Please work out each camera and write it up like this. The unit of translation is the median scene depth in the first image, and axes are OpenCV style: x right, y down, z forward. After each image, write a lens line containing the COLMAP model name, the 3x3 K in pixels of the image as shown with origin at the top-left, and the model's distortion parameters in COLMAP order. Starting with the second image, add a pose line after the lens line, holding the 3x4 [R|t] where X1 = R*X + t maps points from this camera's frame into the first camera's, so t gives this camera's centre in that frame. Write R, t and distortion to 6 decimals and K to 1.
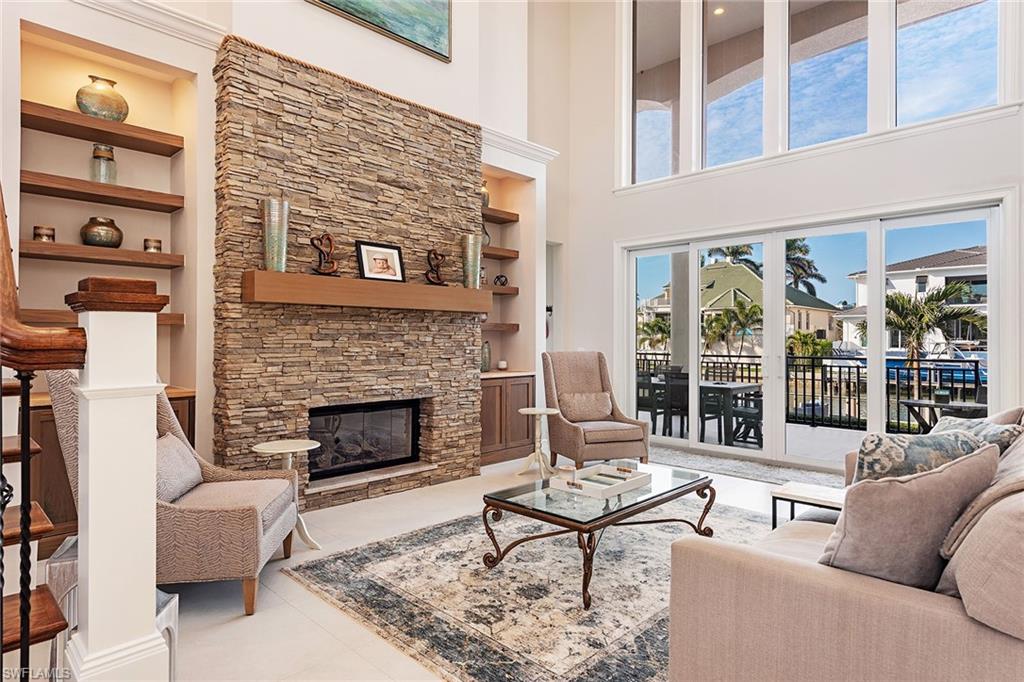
lens RADIAL K [[566.2, 0, 507.9], [0, 566.2, 343.8], [0, 0, 1]] dist [-0.000157, -0.000379]
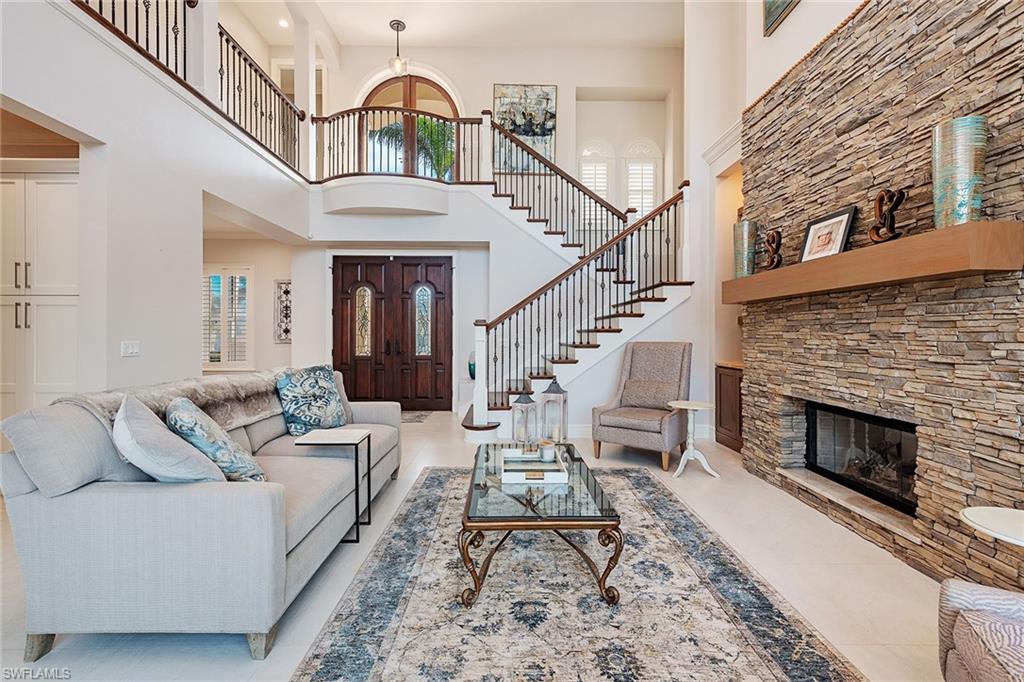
lens RADIAL K [[428.7, 0, 507.0], [0, 428.7, 336.7], [0, 0, 1]] dist [-0.000382, 0.000066]
pose [[-0.710095, 0.001345, -0.704105, 0.151920], [-0.008802, 0.999903, 0.010787, -0.000288], [0.704051, 0.013858, -0.710014, 0.307449]]
